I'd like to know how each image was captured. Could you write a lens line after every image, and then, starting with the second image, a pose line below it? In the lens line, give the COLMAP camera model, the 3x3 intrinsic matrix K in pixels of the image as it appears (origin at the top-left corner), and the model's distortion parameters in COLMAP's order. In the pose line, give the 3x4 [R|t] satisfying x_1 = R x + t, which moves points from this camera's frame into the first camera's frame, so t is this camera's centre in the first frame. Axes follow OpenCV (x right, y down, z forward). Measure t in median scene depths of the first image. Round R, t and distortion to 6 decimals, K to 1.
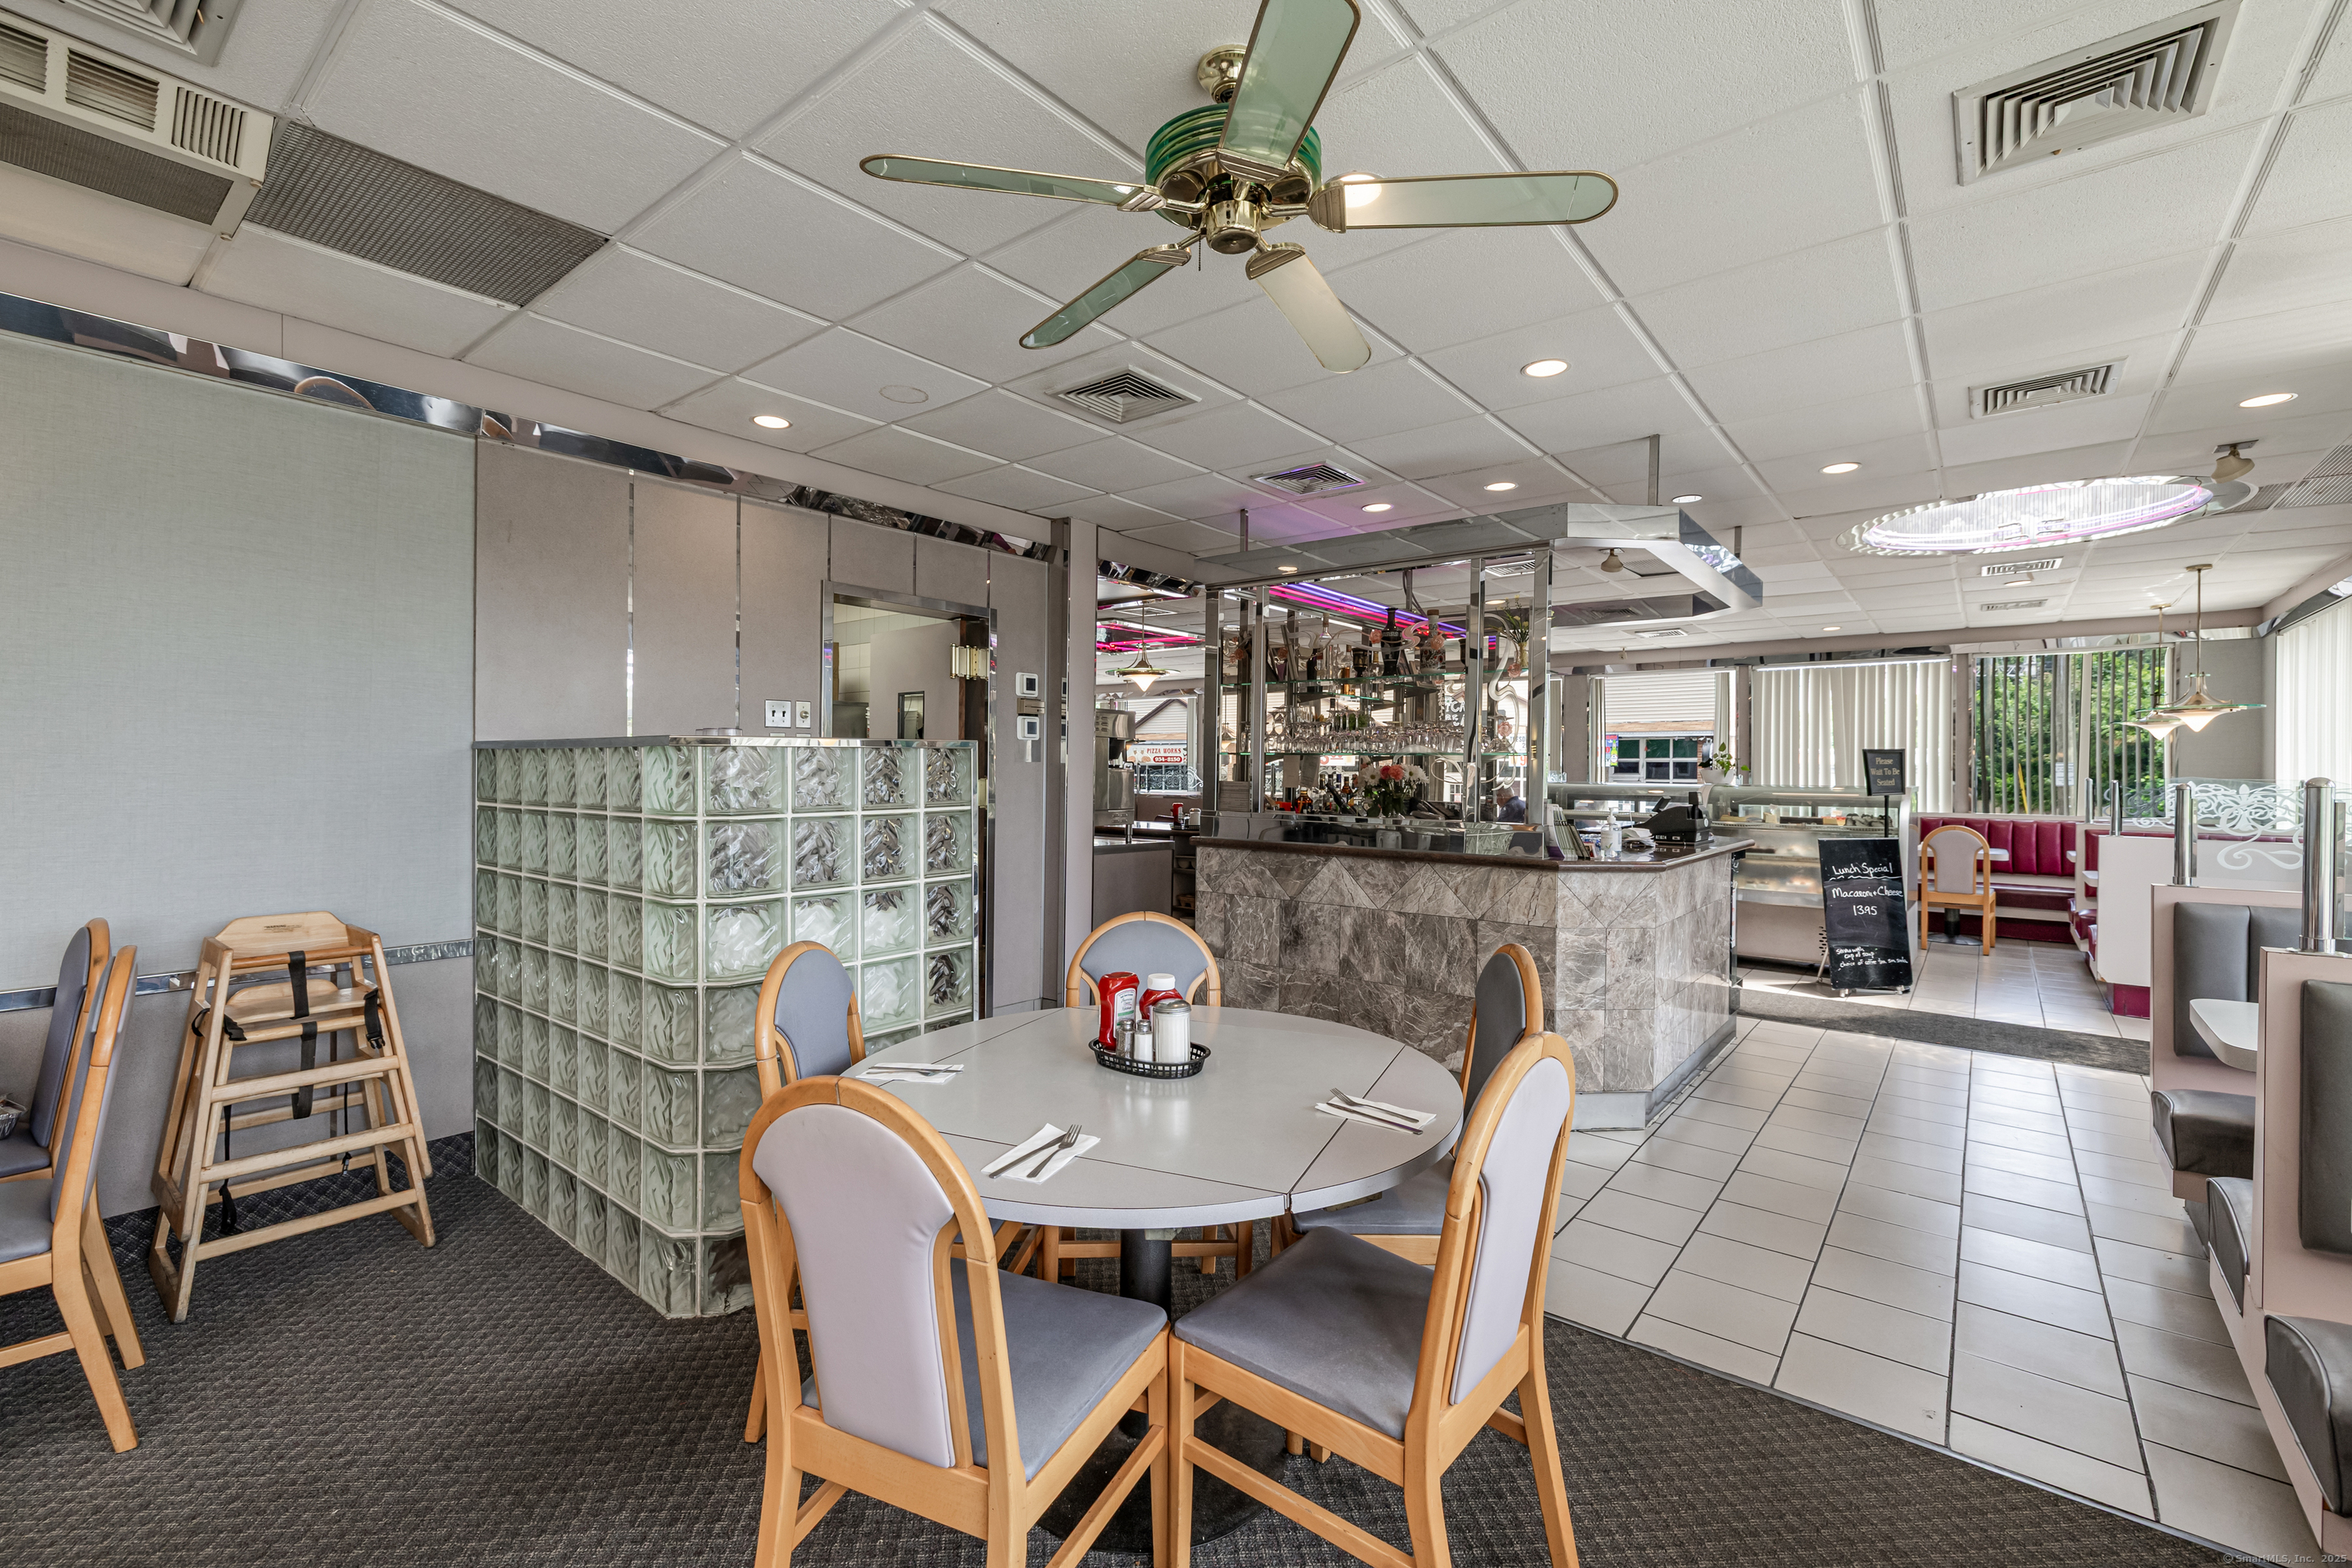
lens RADIAL K [[1009.6, 0, 1174.6], [0, 1009.6, 777.7], [0, 0, 1]] dist [0.000444, -0.000075]
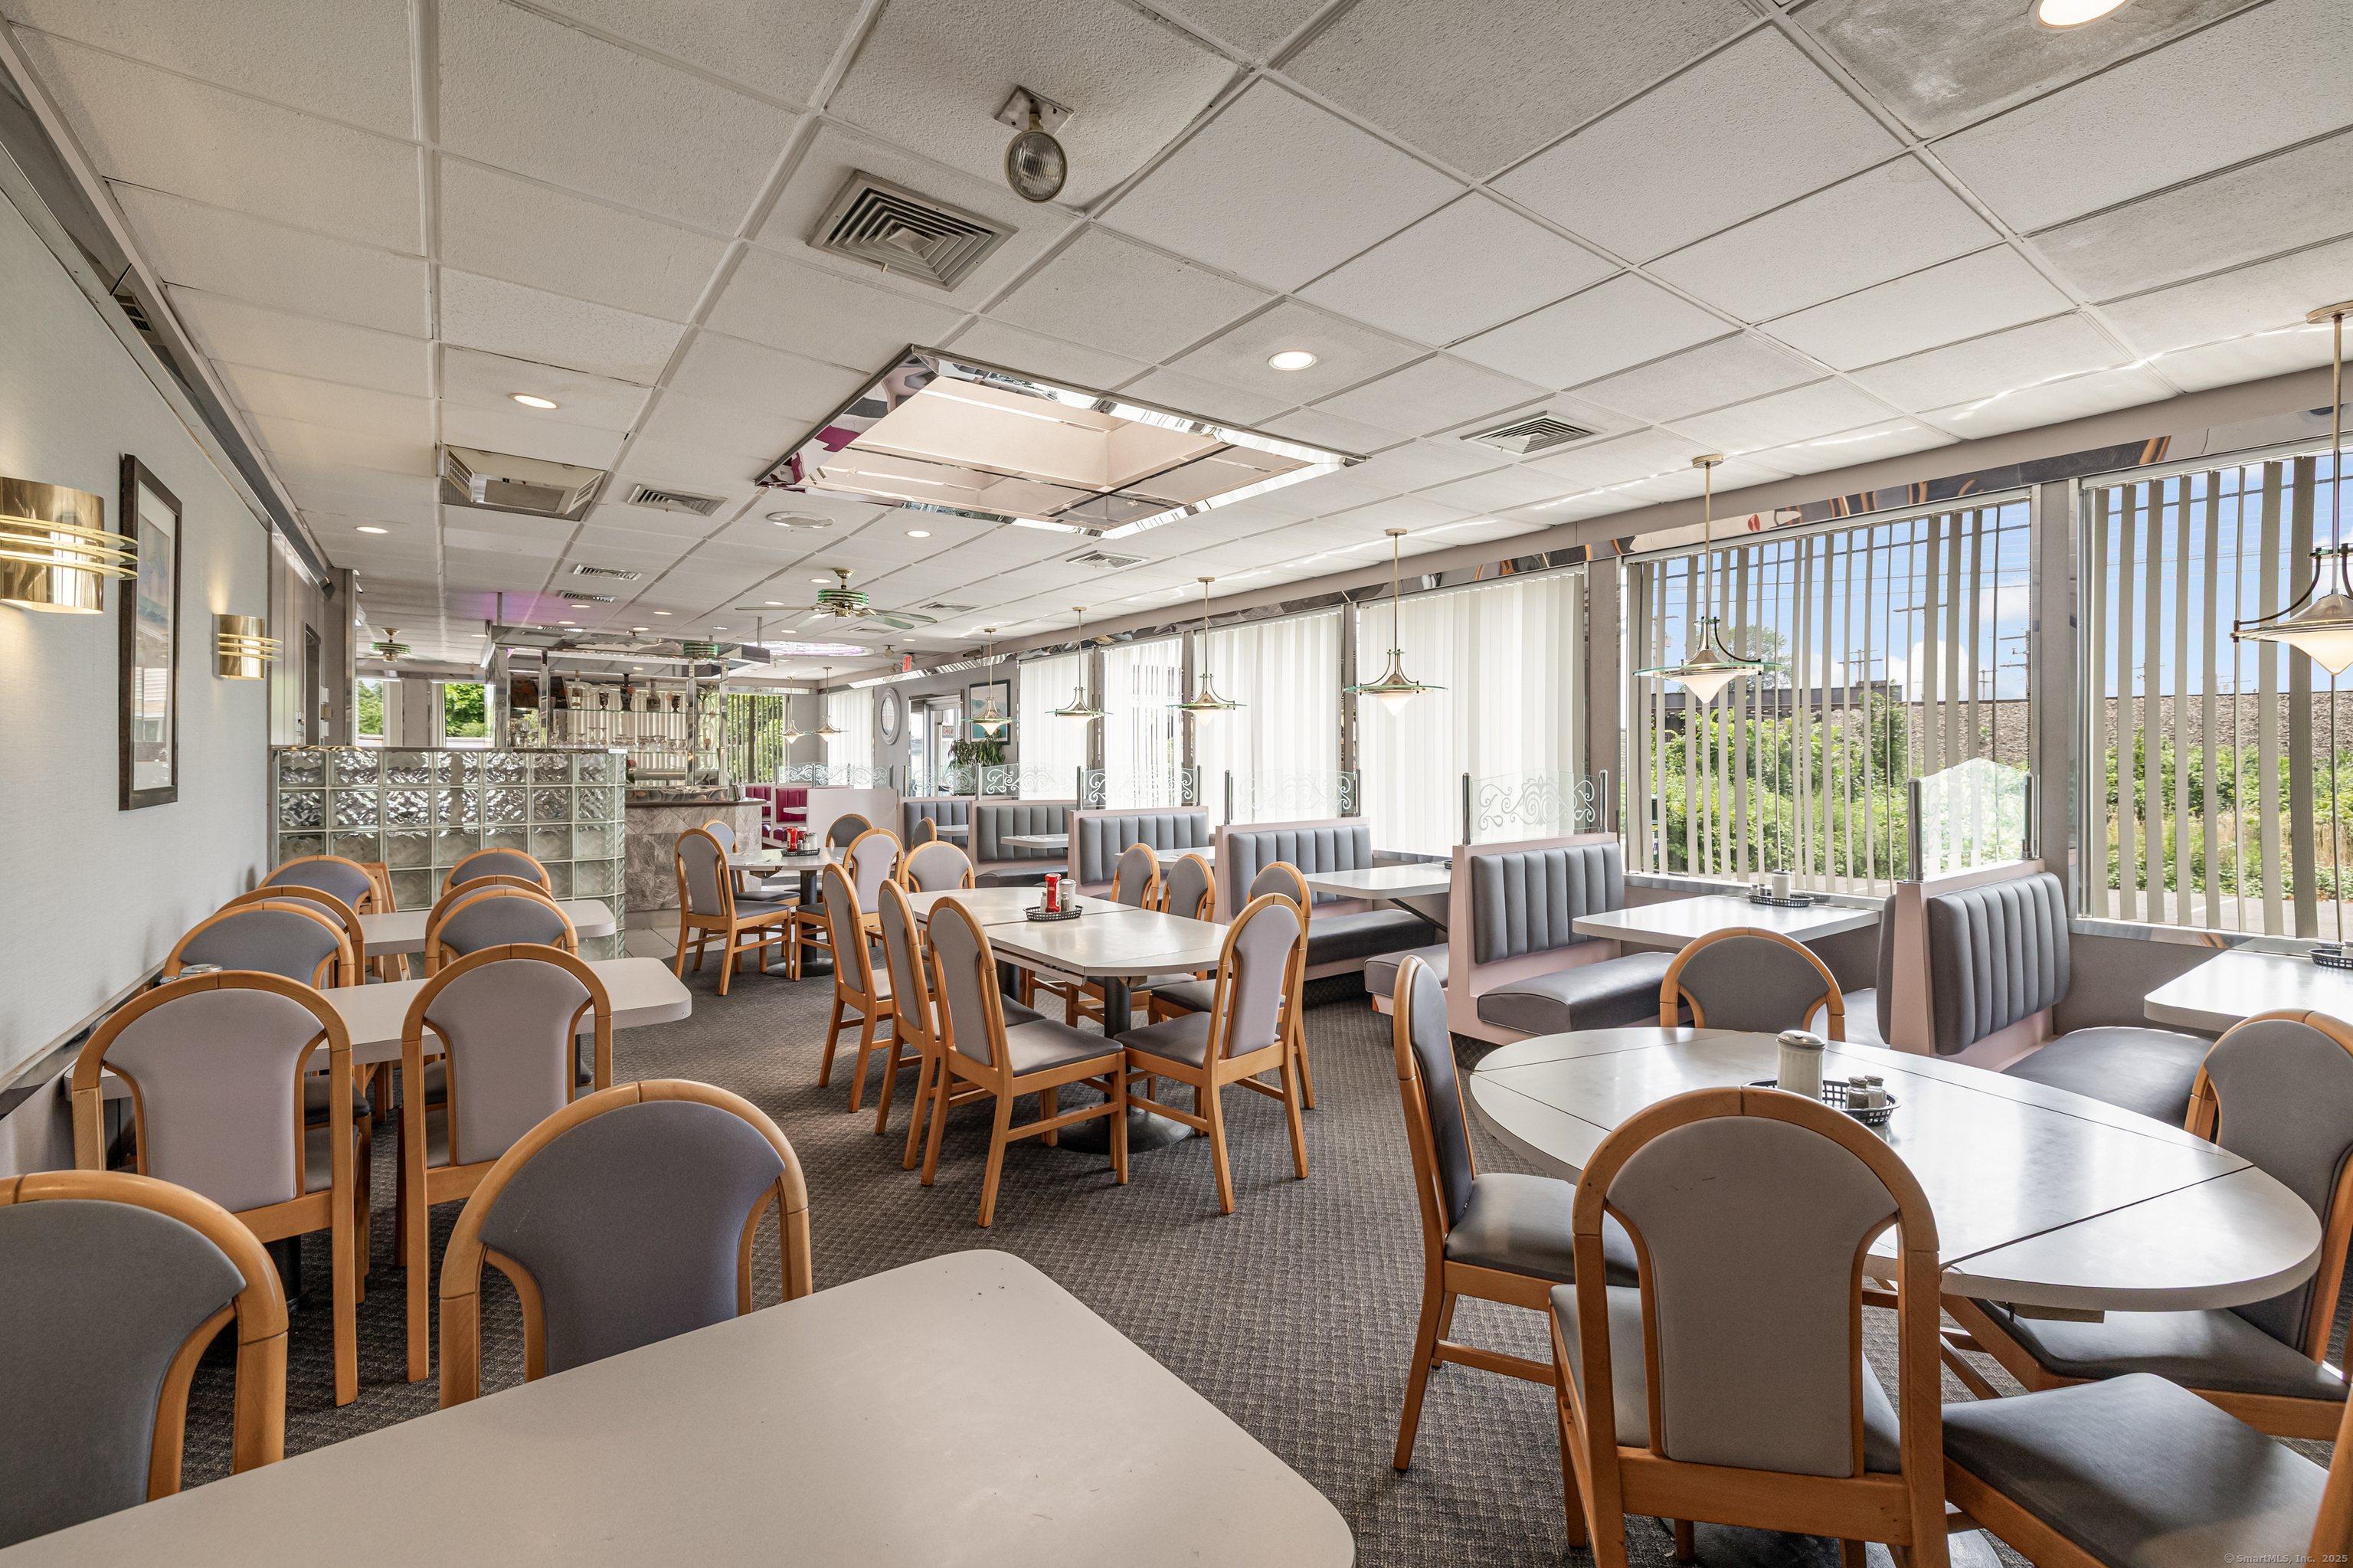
lens RADIAL K [[1010.0, 0, 1175.3], [0, 1010.0, 770.5], [0, 0, 1]] dist [0.000444, -0.000075]
pose [[0.256919, -0.013739, 0.966335, -1.104082], [0.005984, 0.999902, 0.012626, -0.006311], [-0.966414, 0.002539, 0.256976, -0.378921]]
